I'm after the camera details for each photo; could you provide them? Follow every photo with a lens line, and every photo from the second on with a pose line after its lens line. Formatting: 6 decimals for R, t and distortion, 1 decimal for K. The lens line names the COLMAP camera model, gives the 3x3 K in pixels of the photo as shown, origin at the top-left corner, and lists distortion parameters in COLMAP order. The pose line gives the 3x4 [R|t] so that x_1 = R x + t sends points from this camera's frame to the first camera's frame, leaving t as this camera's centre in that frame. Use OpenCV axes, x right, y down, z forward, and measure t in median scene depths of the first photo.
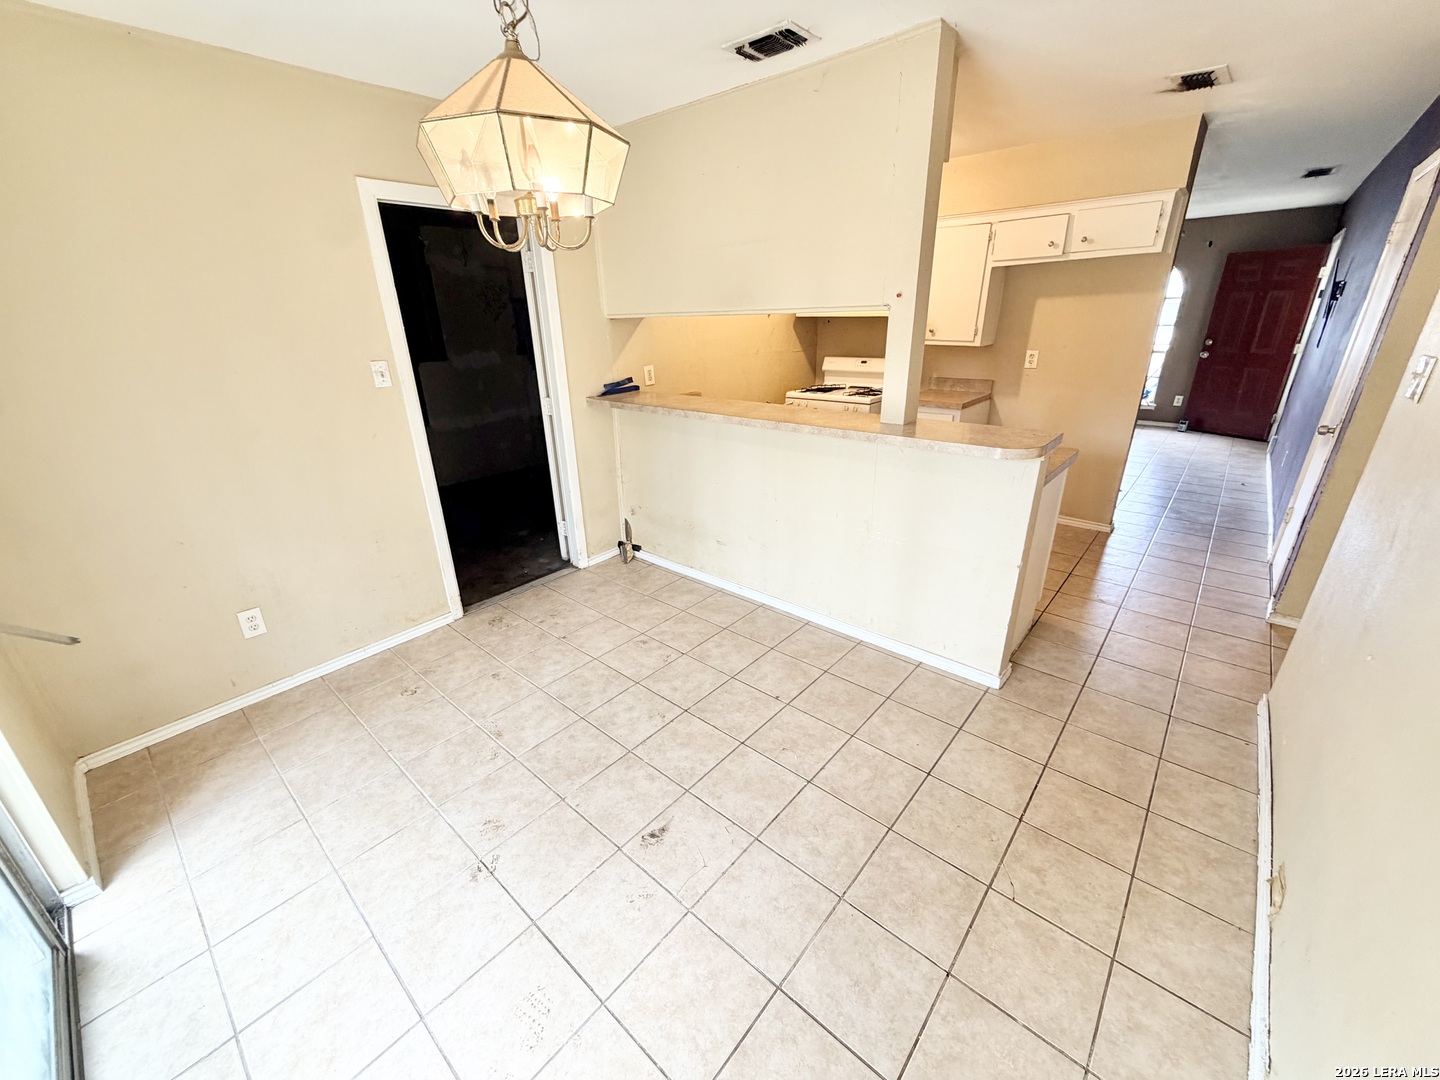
lens RADIAL K [[574.9, 0, 718.2], [0, 574.9, 540.9], [0, 0, 1]] dist [-0.000484, 0.000388]
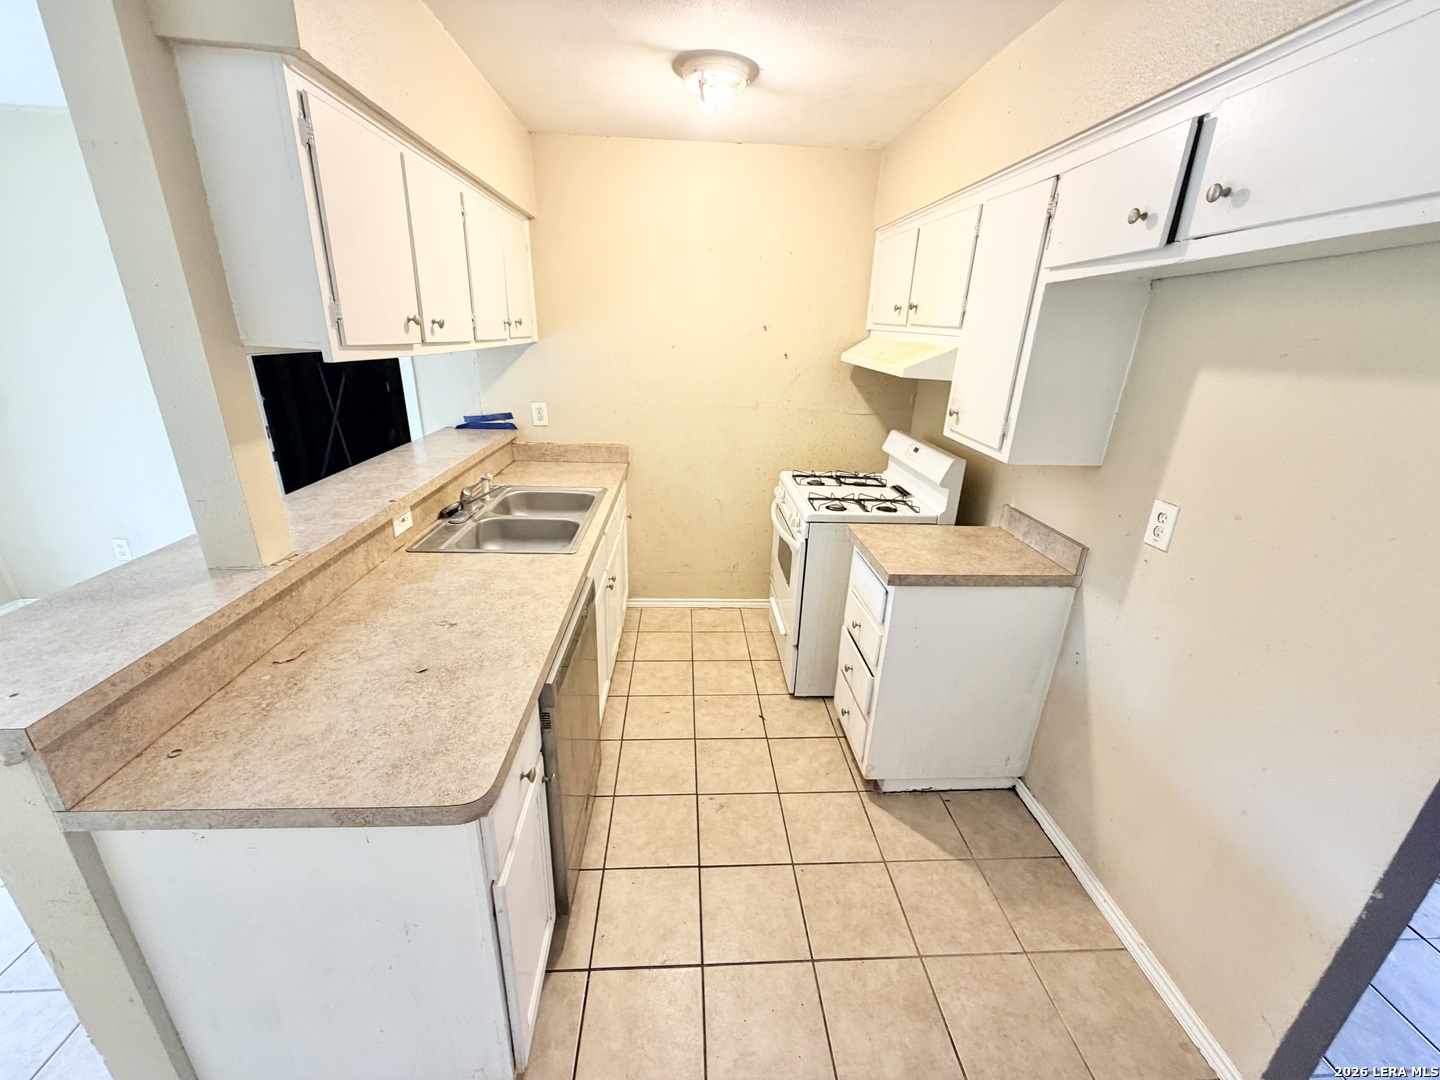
lens RADIAL K [[574.9, 0, 717.4], [0, 574.9, 540.8], [0, 0, 1]] dist [-0.000484, 0.000388]
pose [[0.699123, 0.293290, -0.652079, 0.814963], [-0.310914, 0.945963, 0.092127, -0.345406], [0.643862, 0.138332, 0.752533, 0.730206]]
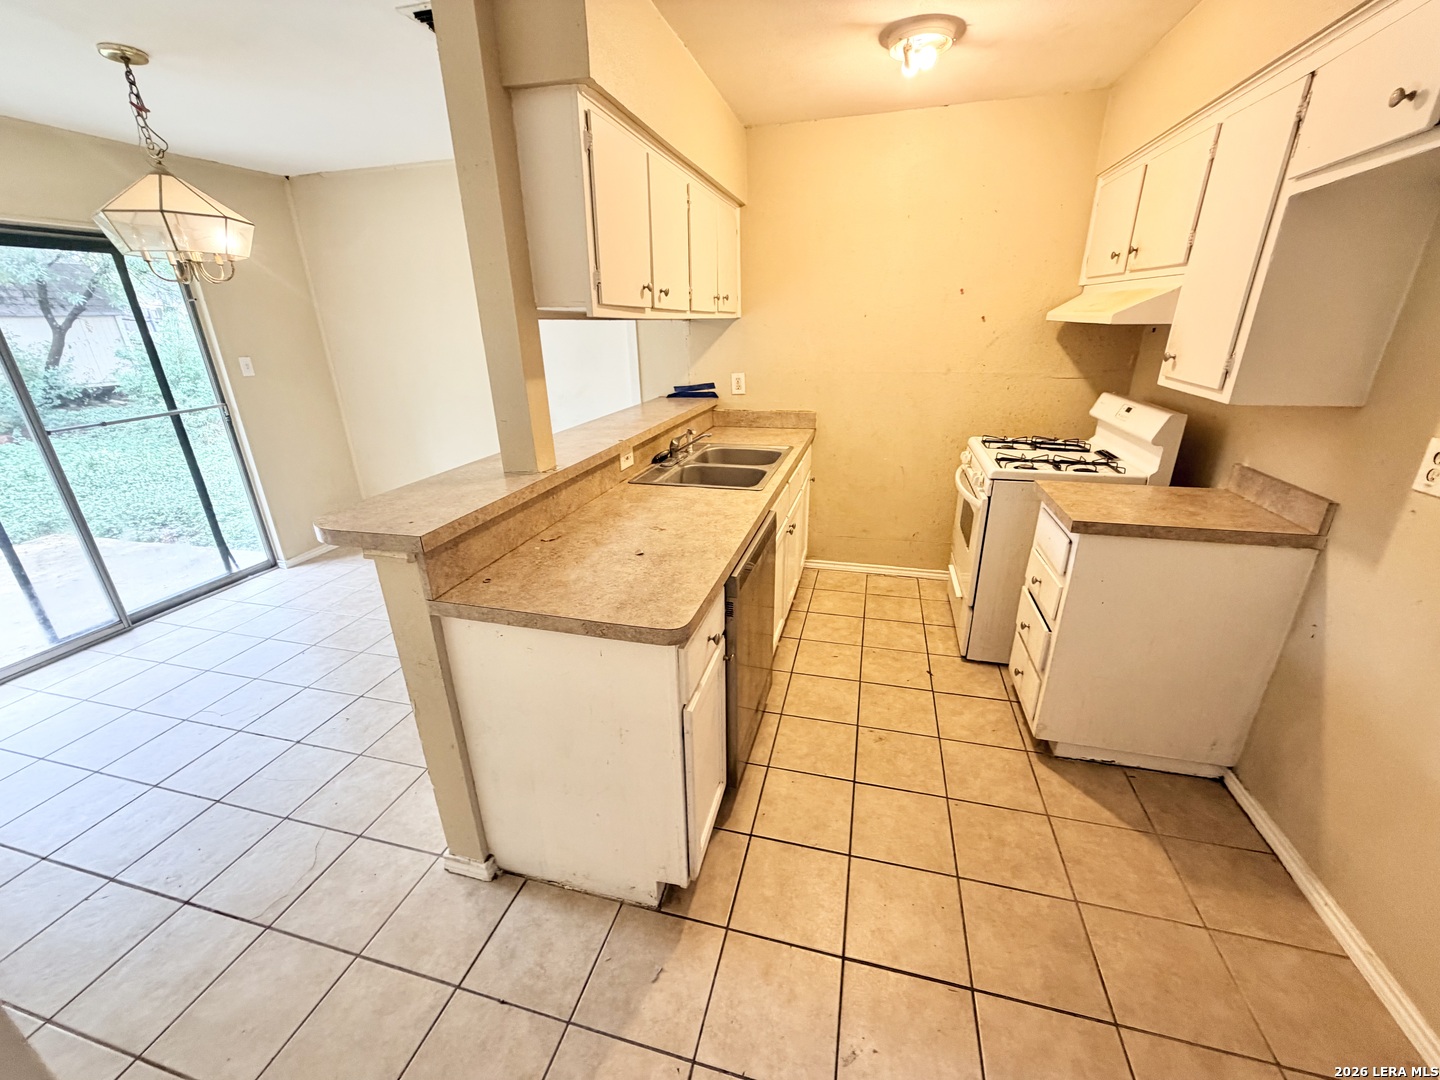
lens RADIAL K [[574.9, 0, 718.3], [0, 574.9, 541.0], [0, 0, 1]] dist [-0.000484, 0.000388]
pose [[0.442125, 0.335214, -0.831960, 0.894174], [-0.326120, 0.924136, 0.199045, -0.291721], [0.835567, 0.183316, 0.517903, 0.700759]]
